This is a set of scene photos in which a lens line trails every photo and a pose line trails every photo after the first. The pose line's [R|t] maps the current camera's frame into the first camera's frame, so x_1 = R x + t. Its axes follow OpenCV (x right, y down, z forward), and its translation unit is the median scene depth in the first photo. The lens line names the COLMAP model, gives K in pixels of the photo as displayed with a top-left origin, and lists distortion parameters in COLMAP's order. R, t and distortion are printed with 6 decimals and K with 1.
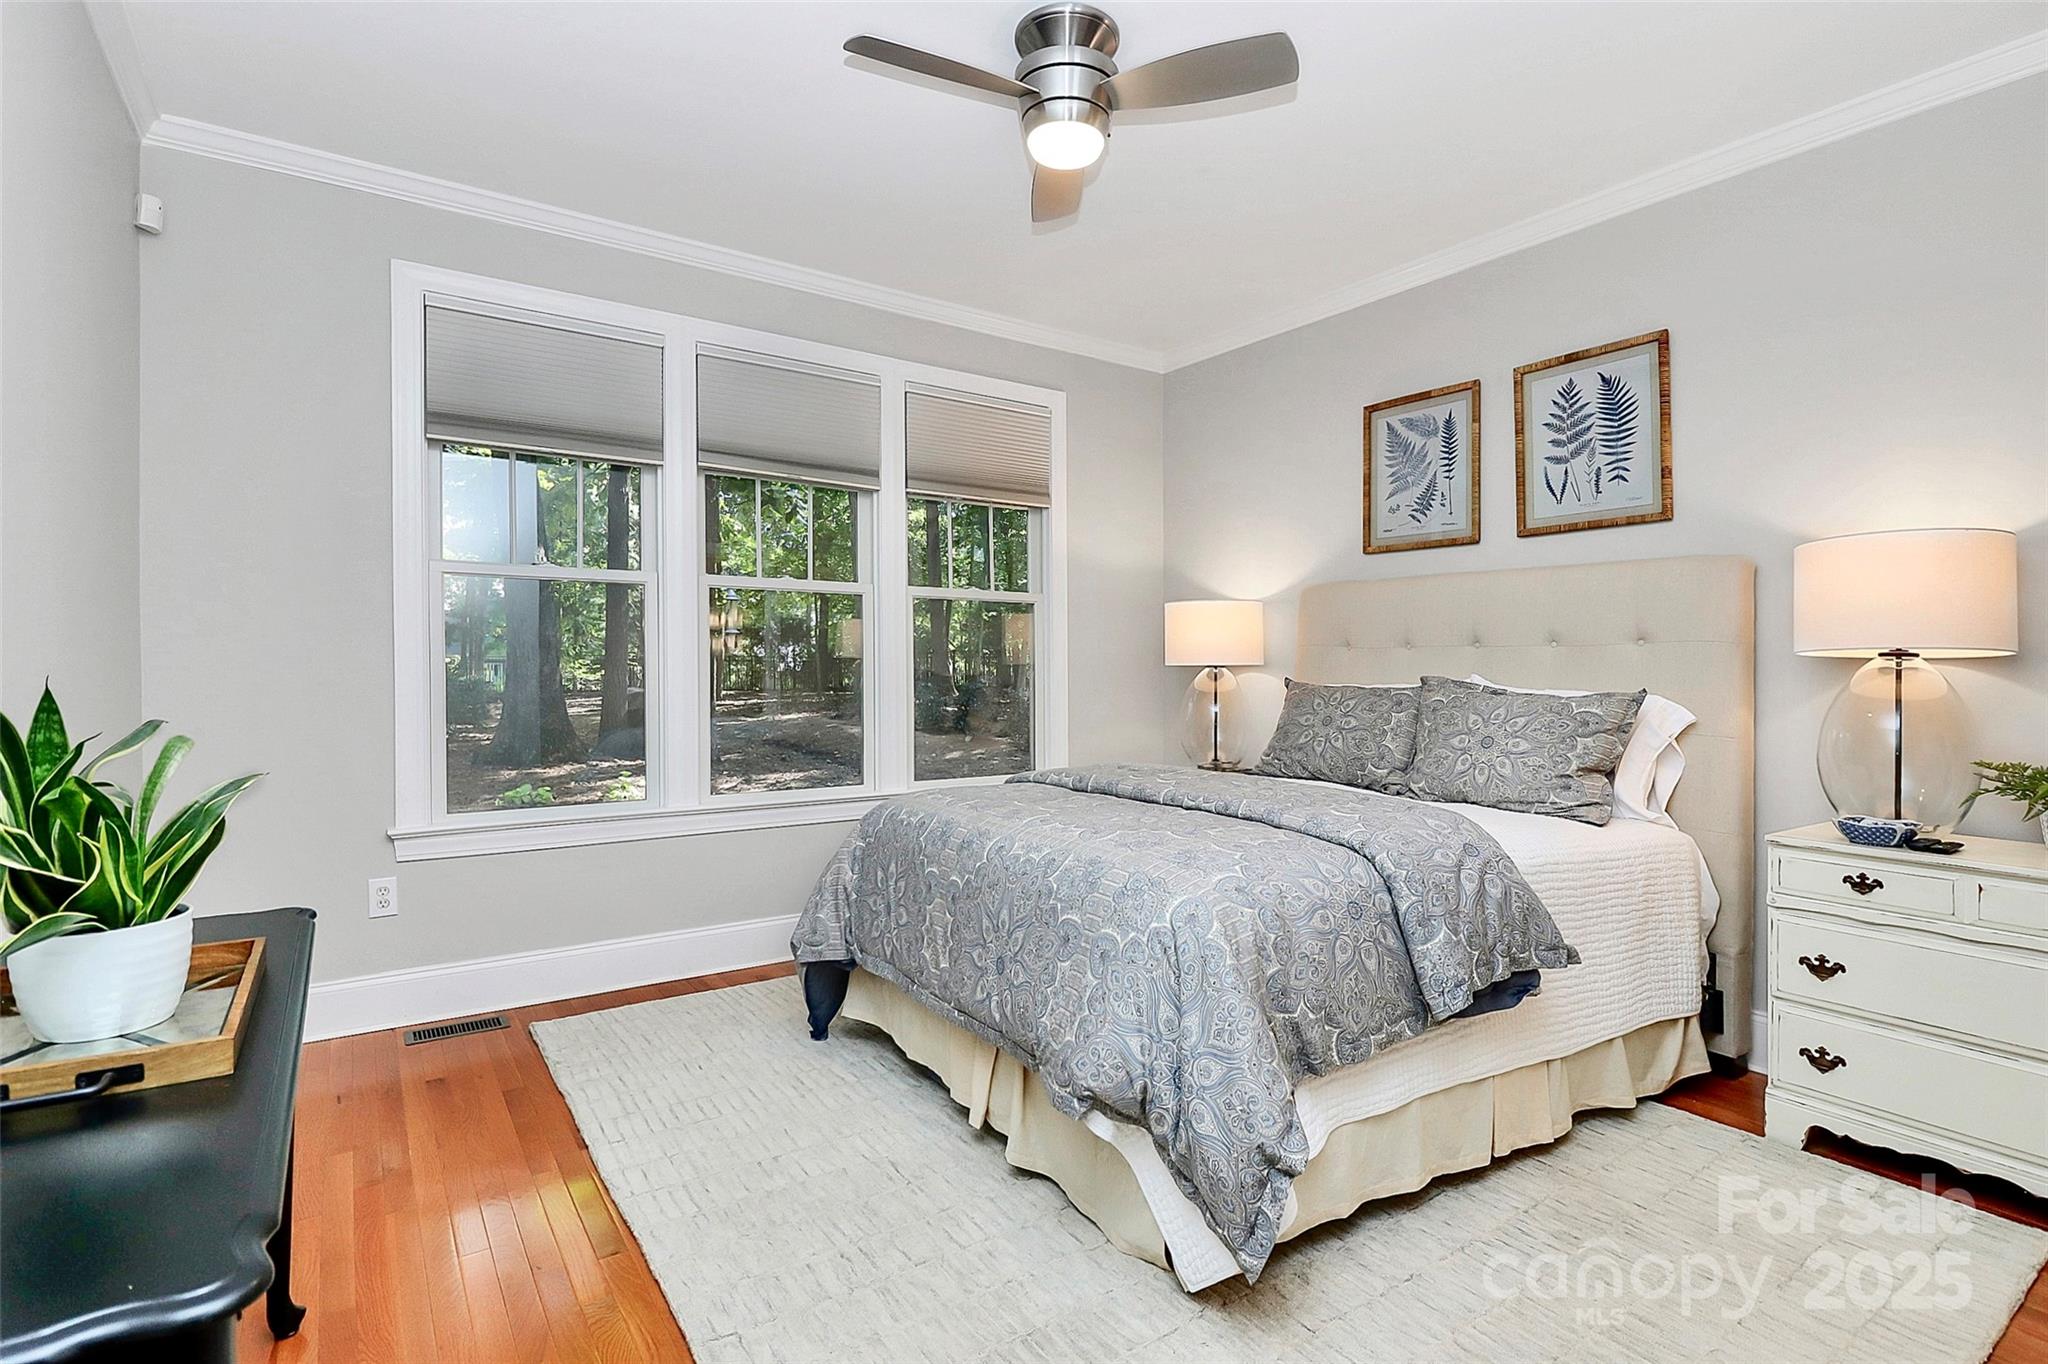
lens RADIAL K [[978.6, 0, 1015.4], [0, 978.6, 676.6], [0, 0, 1]] dist [0.001396, -0.000419]
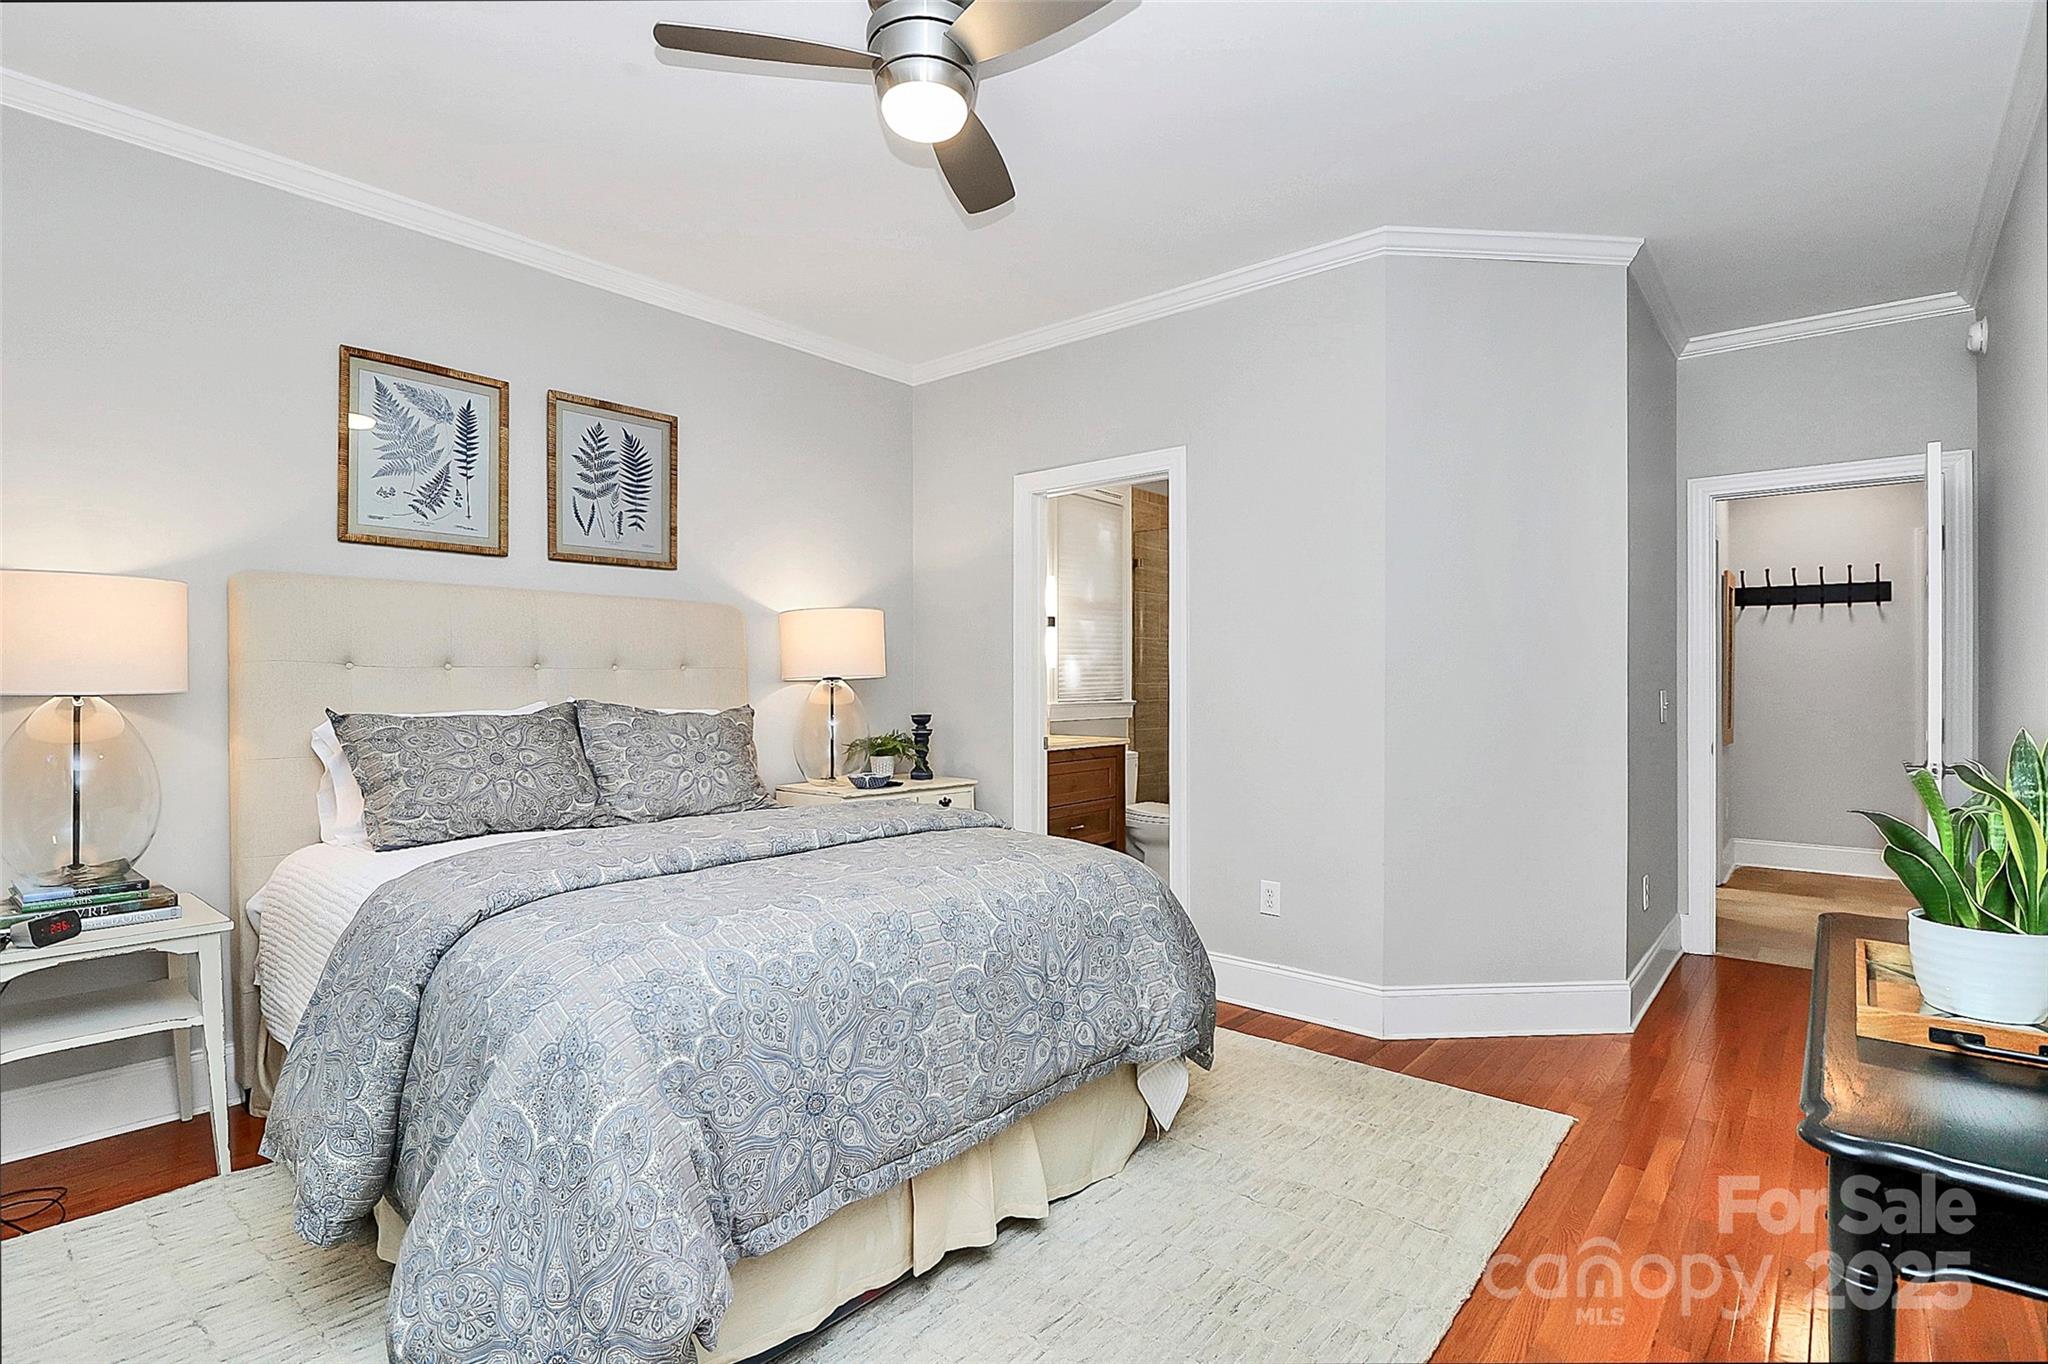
lens RADIAL K [[978.6, 0, 1015.4], [0, 978.6, 676.6], [0, 0, 1]] dist [0.001396, -0.000419]
pose [[-0.255422, -0.001211, 0.966829, -0.592917], [0.011167, 0.999929, 0.004202, -0.021813], [-0.966765, 0.011870, -0.255391, 0.821579]]
